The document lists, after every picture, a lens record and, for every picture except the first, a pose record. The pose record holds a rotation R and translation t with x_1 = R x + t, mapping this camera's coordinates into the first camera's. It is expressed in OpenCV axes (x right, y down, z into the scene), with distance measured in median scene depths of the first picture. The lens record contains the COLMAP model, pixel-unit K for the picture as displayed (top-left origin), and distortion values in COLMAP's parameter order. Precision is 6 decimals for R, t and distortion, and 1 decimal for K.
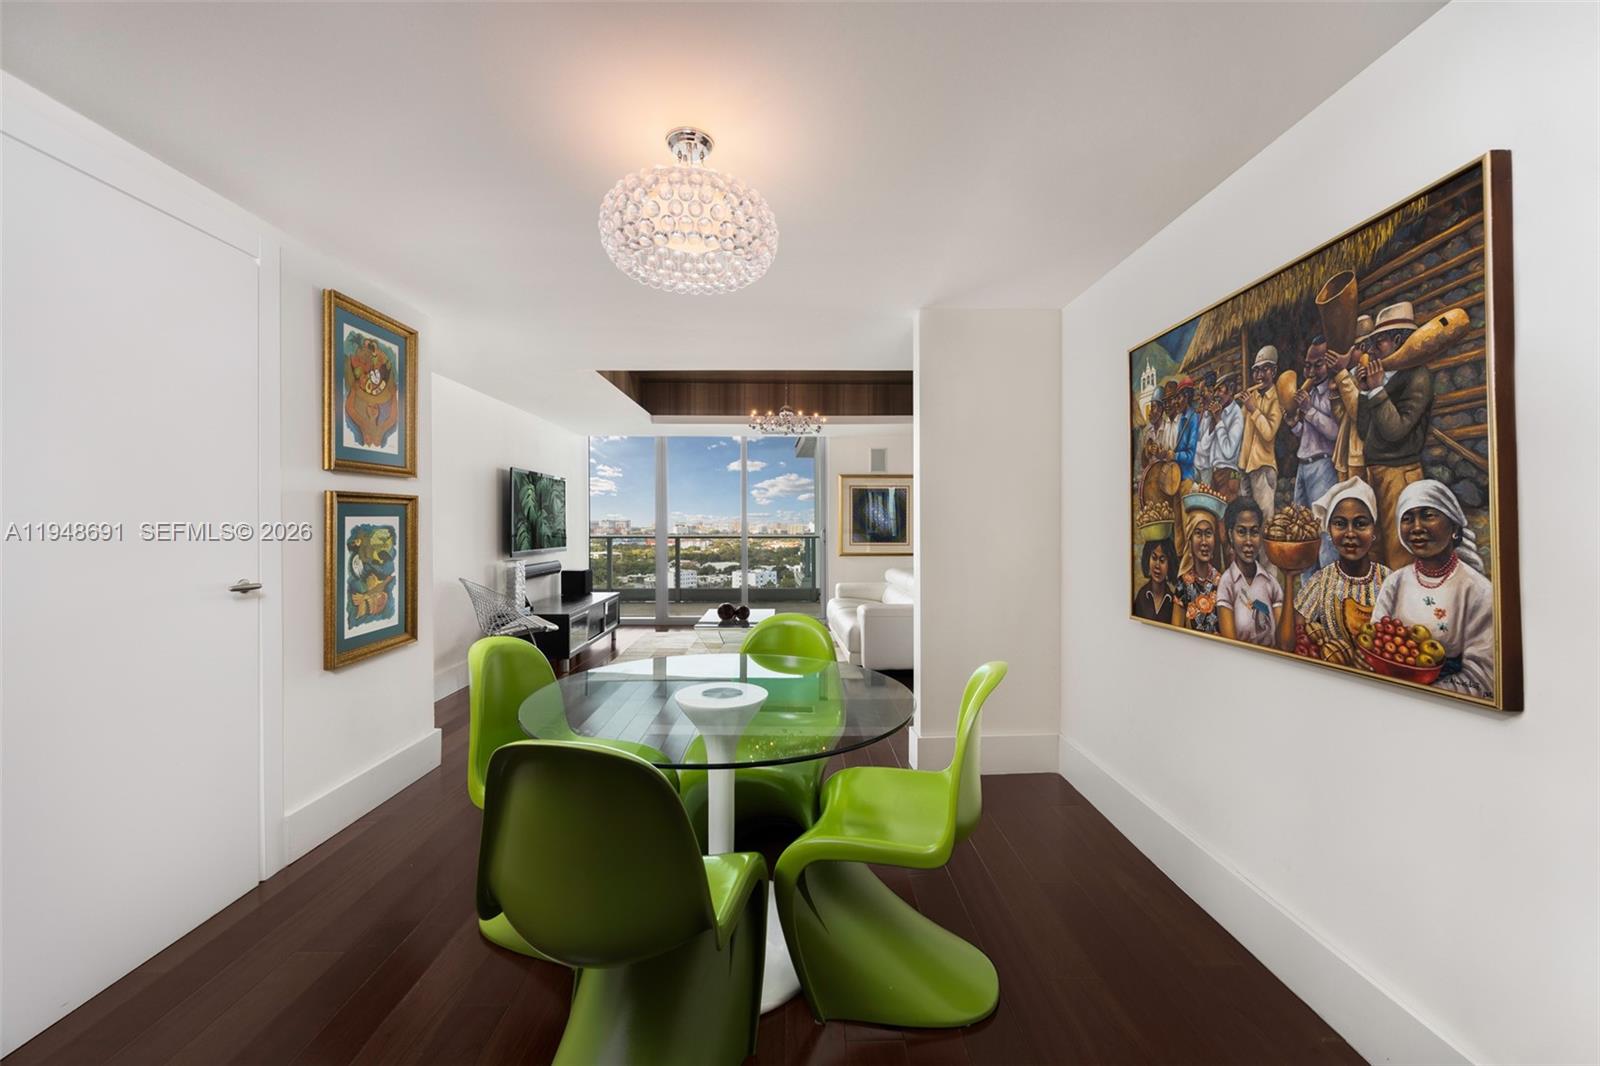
lens RADIAL K [[619.2, 0, 794.1], [0, 619.2, 528.5], [0, 0, 1]] dist [-0.000733, -0.000035]
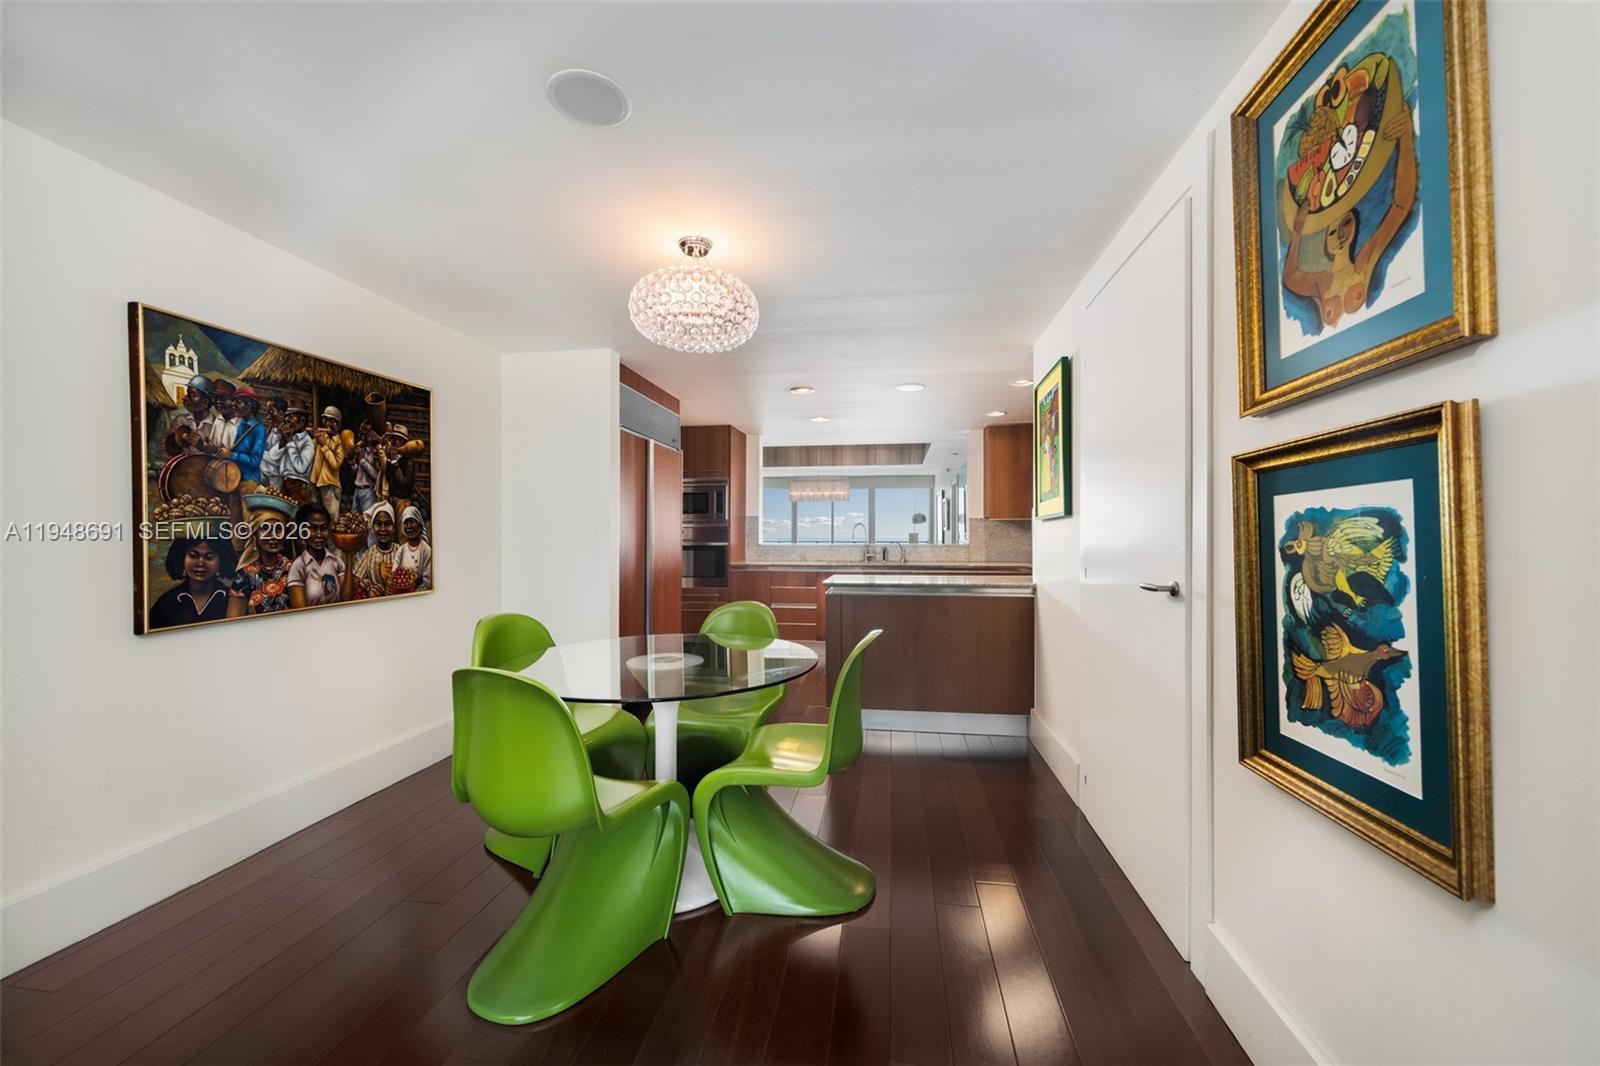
lens RADIAL K [[619.2, 0, 794.1], [0, 619.2, 528.5], [0, 0, 1]] dist [-0.000733, -0.000035]
pose [[-0.987020, 0.001674, 0.160590, -0.546256], [0.000761, 0.999983, -0.005745, 0.014491], [-0.160597, -0.005548, -0.987004, 2.100241]]
